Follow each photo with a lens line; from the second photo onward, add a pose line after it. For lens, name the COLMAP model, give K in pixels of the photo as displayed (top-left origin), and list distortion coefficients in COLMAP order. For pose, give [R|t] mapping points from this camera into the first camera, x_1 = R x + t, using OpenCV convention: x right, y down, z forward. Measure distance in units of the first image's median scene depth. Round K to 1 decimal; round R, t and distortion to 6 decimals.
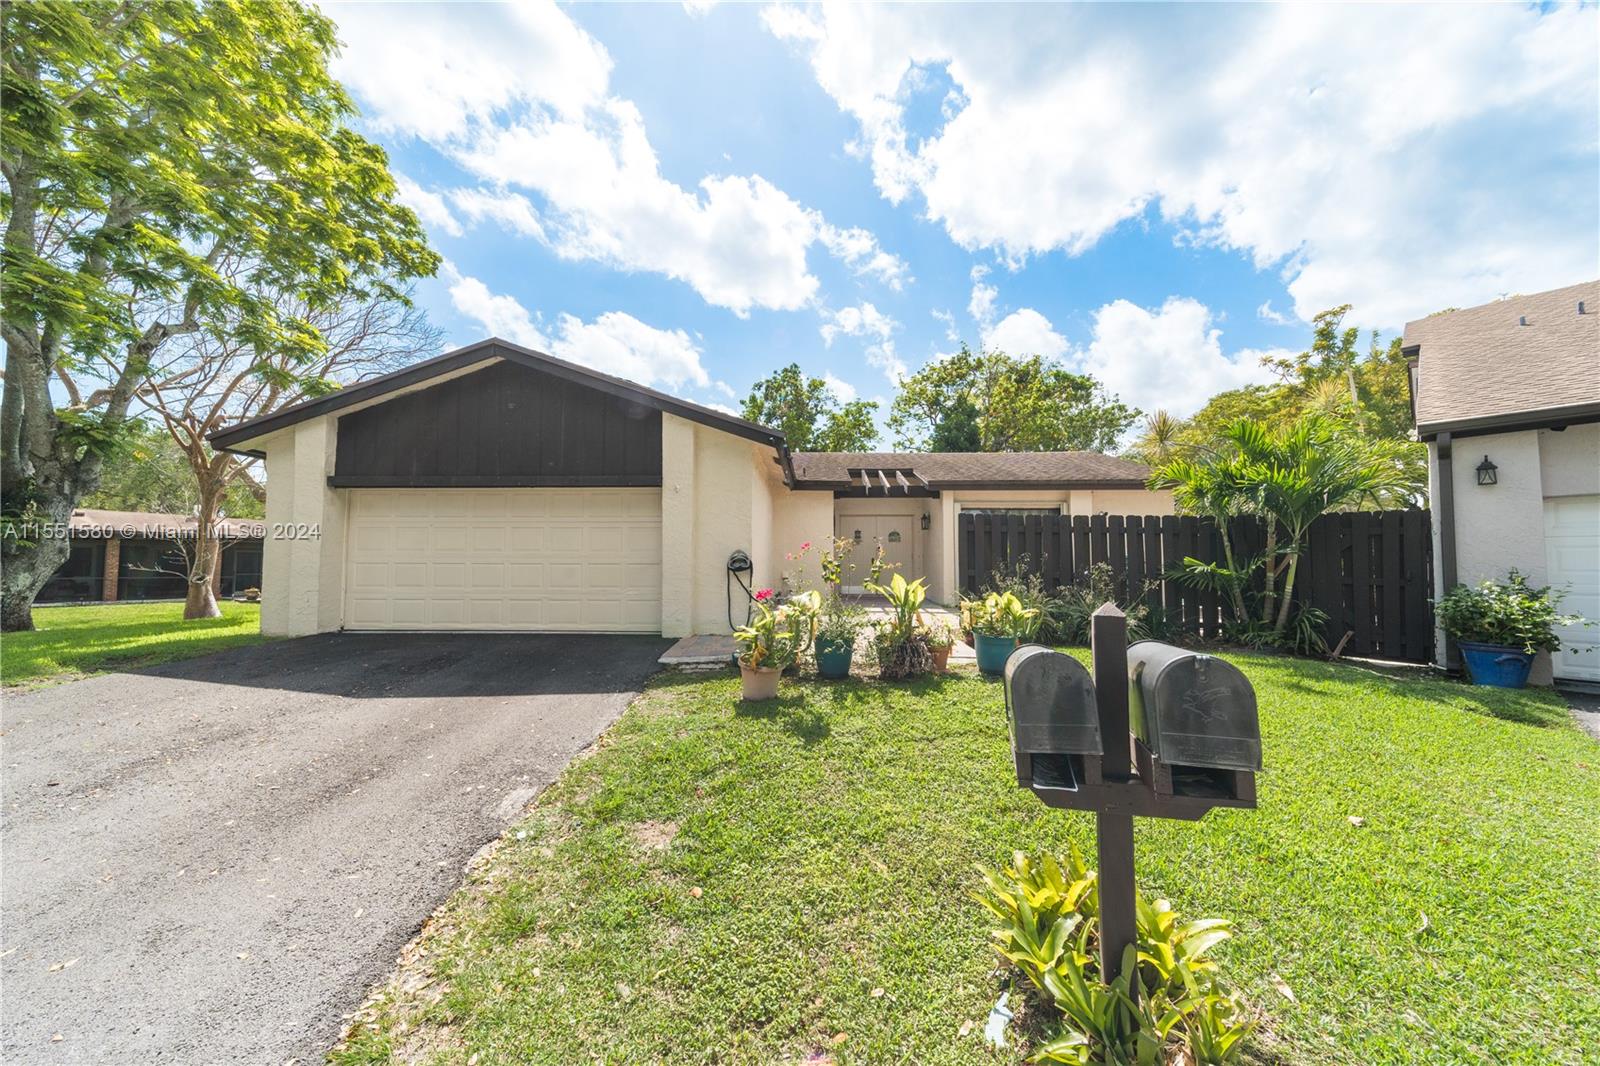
lens RADIAL K [[551.2, 0, 794.0], [0, 551.2, 542.6], [0, 0, 1]] dist [0.014963, -0.000129]
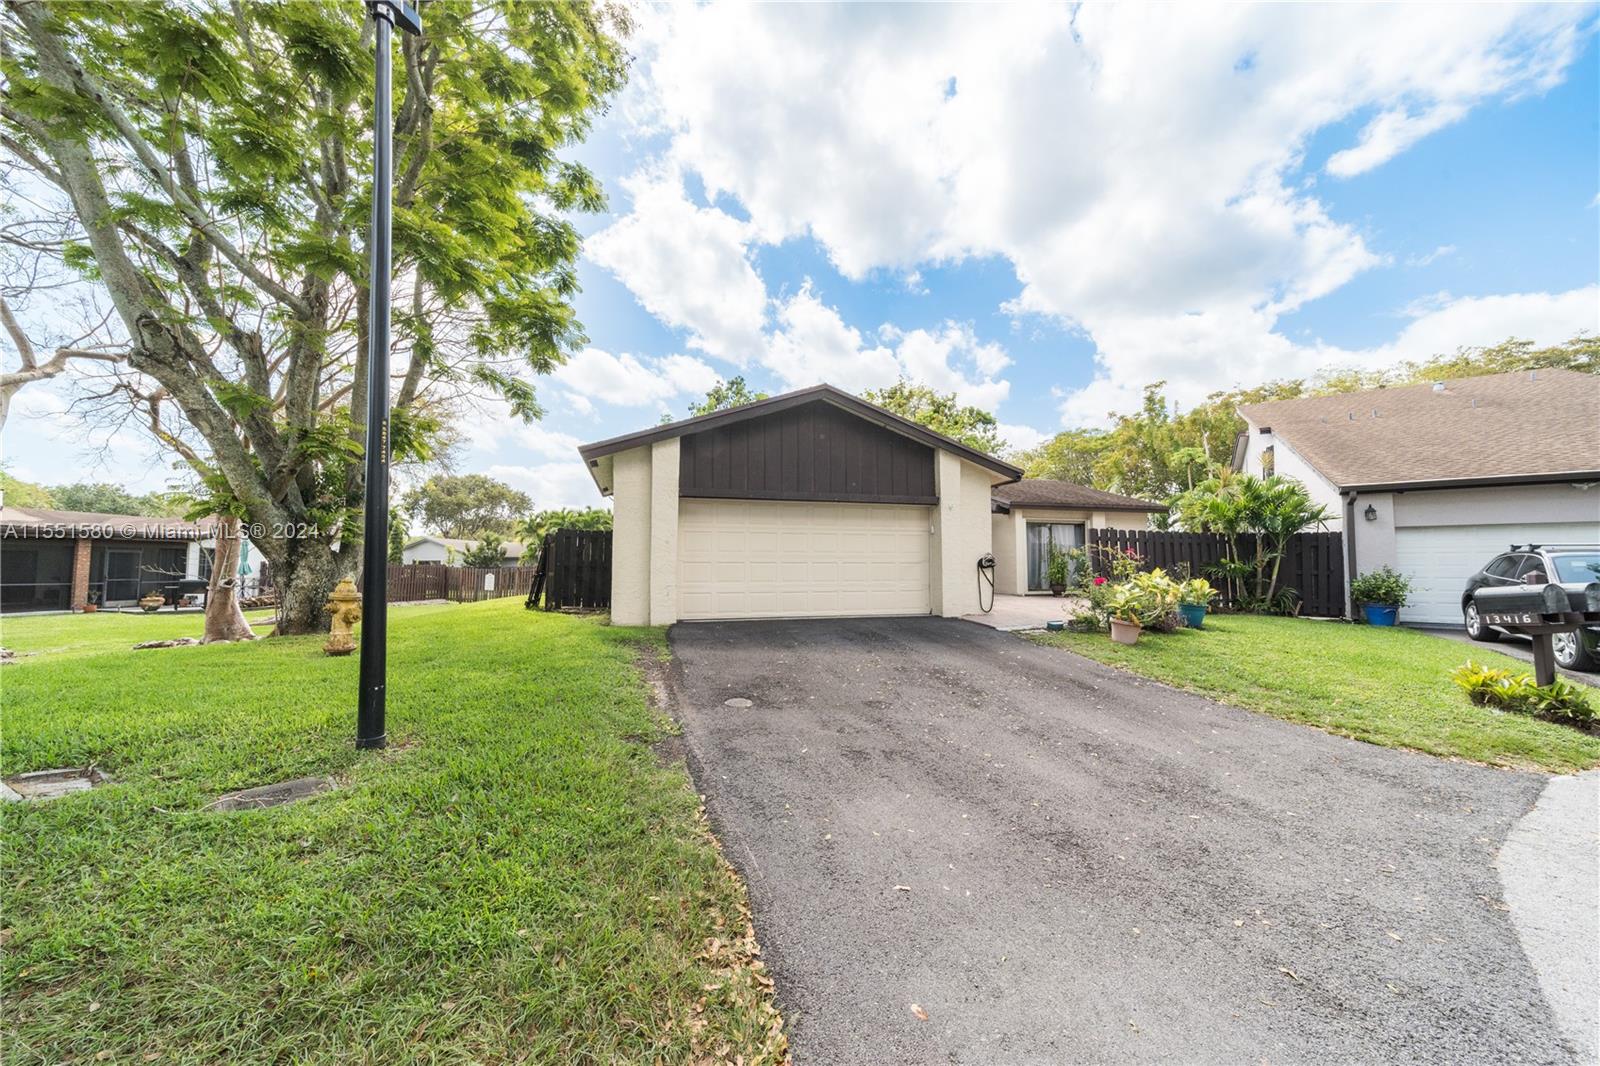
lens RADIAL K [[521.0, 0, 798.4], [0, 521.0, 569.9], [0, 0, 1]] dist [-0.022865, -0.000030]
pose [[0.966866, -0.005782, 0.255217, -0.873384], [-0.005708, 0.999004, 0.044257, 0.000006], [-0.255219, -0.044247, 0.965870, -0.129262]]
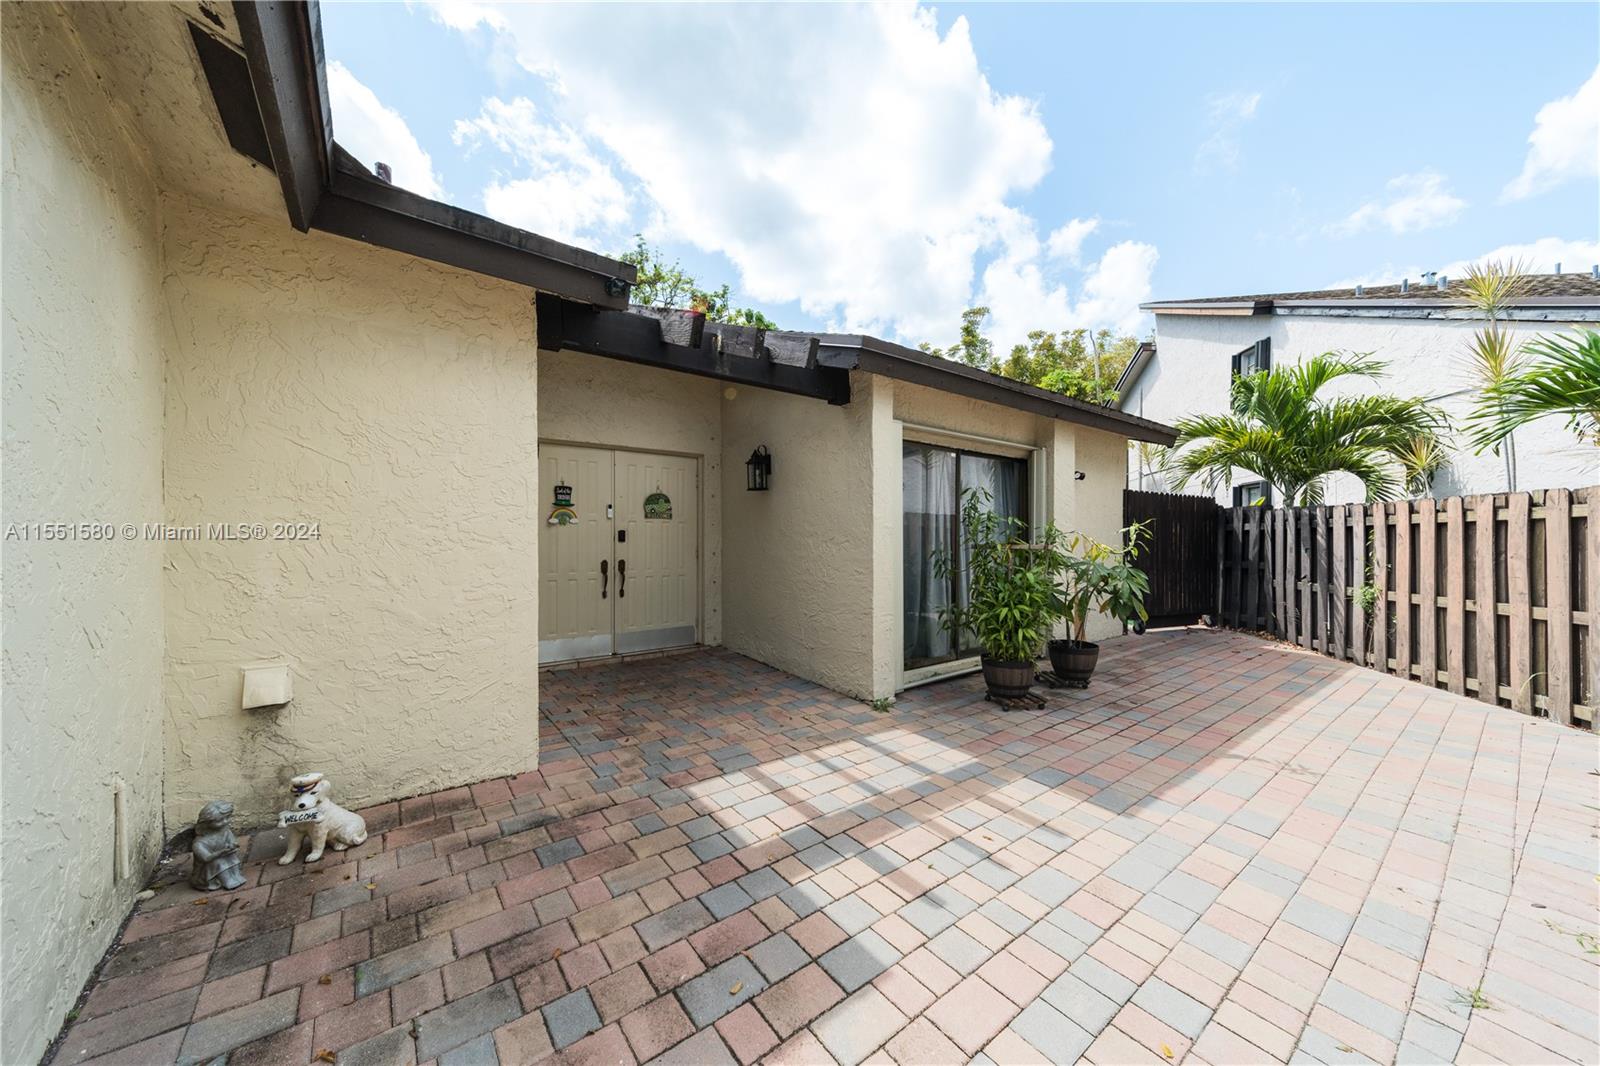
lens RADIAL K [[561.5, 0, 791.3], [0, 561.5, 539.7], [0, 0, 1]] dist [0.015770, 0.000023]
pose [[0.800741, -0.007672, 0.598961, 0.019754], [-0.020460, 0.998984, 0.040149, -0.008221], [-0.598661, -0.044404, 0.799771, 1.154694]]
